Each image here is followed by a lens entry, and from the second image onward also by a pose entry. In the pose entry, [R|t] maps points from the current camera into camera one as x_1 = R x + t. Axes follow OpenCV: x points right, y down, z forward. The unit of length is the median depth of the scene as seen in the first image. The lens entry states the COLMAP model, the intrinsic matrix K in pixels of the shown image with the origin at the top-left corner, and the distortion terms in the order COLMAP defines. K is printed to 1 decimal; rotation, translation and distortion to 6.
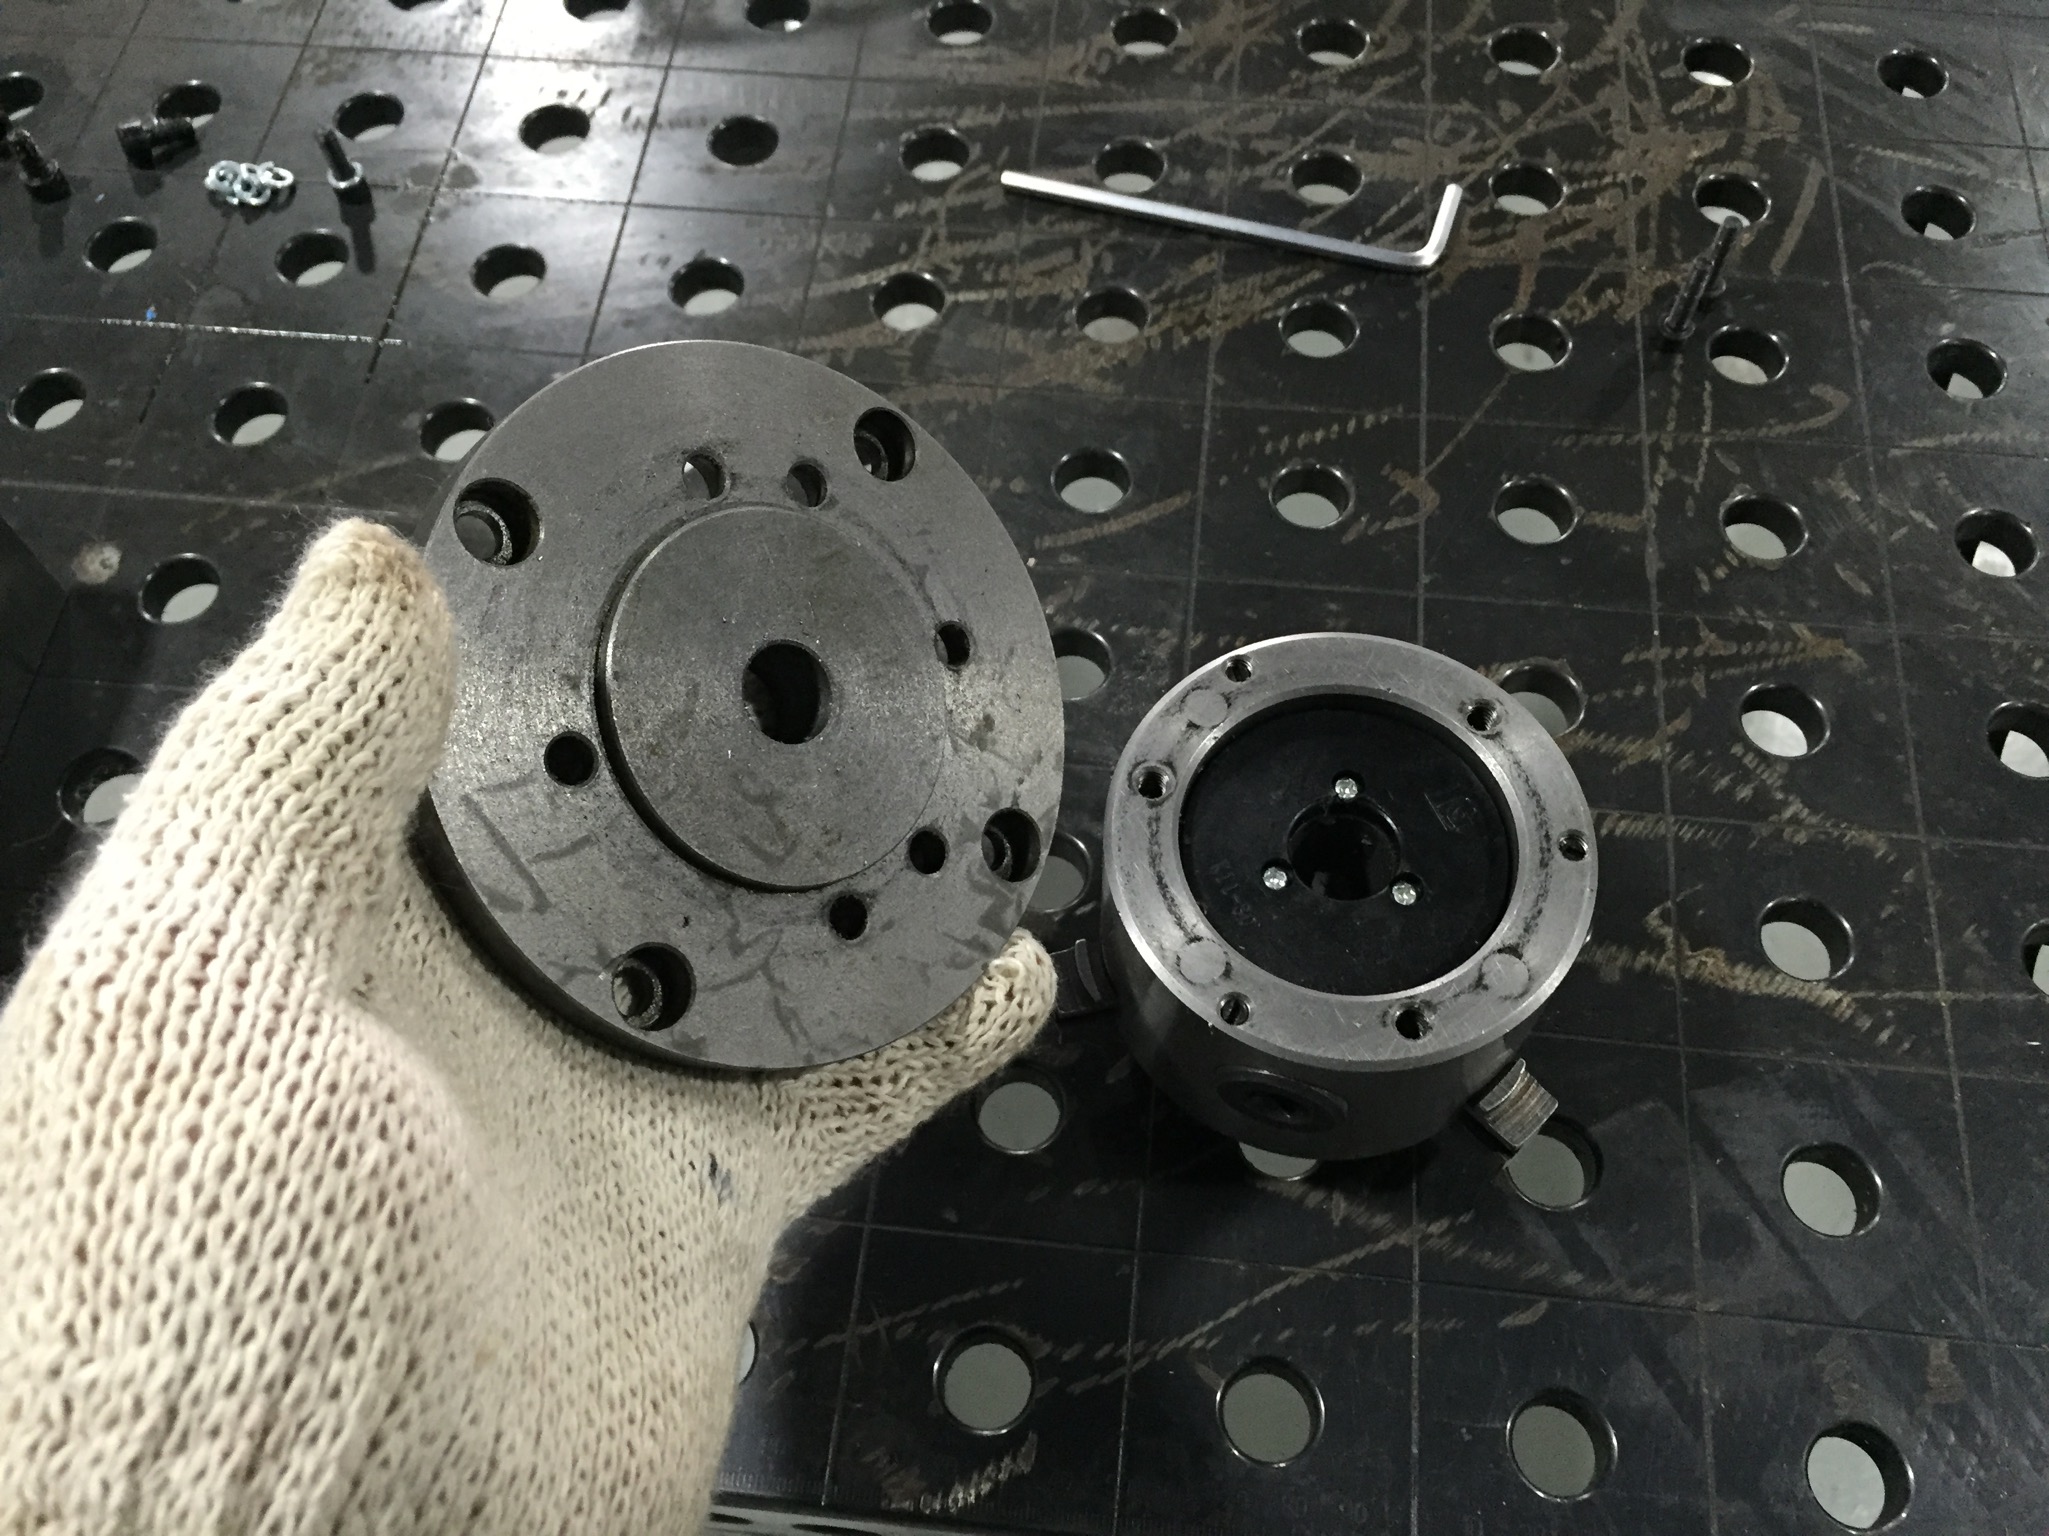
lens RADIAL K [[1795.5, 0, 1023.0], [0, 1795.5, 760.8], [0, 0, 1]] dist [0.066475, -0.130624]
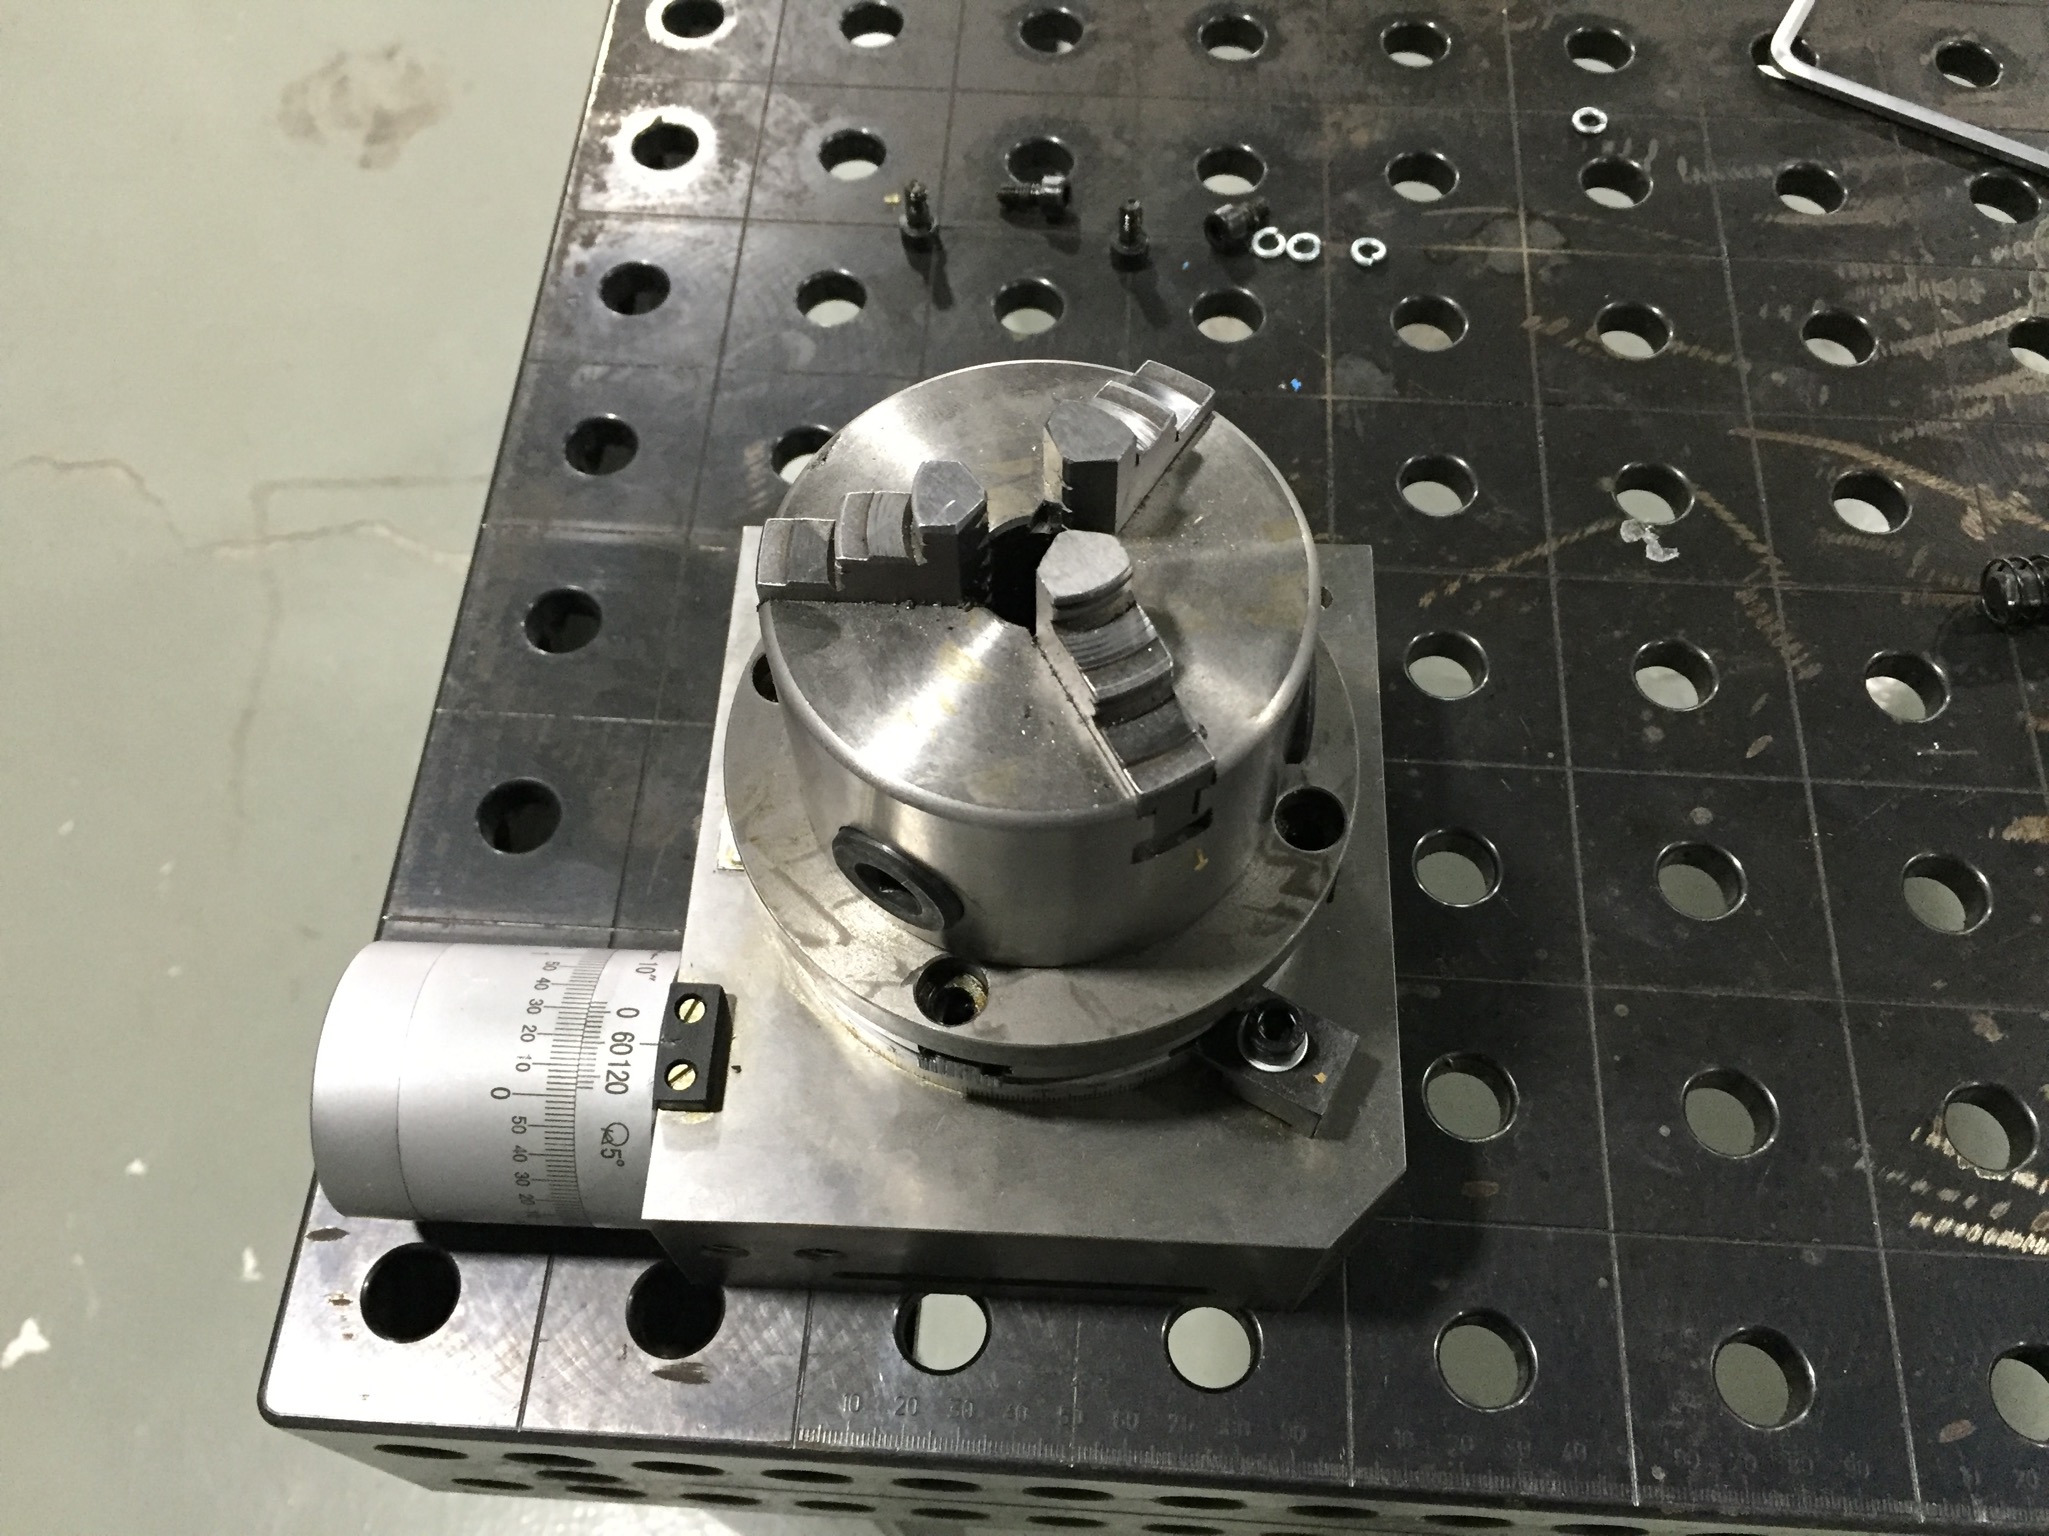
lens RADIAL K [[1795.5, 0, 988.8], [0, 1795.5, 757.5], [0, 0, 1]] dist [0.066475, -0.130624]
pose [[0.999172, -0.033294, 0.023372, -0.699134], [0.033342, 0.999443, -0.001669, -0.046794], [-0.023303, 0.002447, 0.999725, 0.014350]]
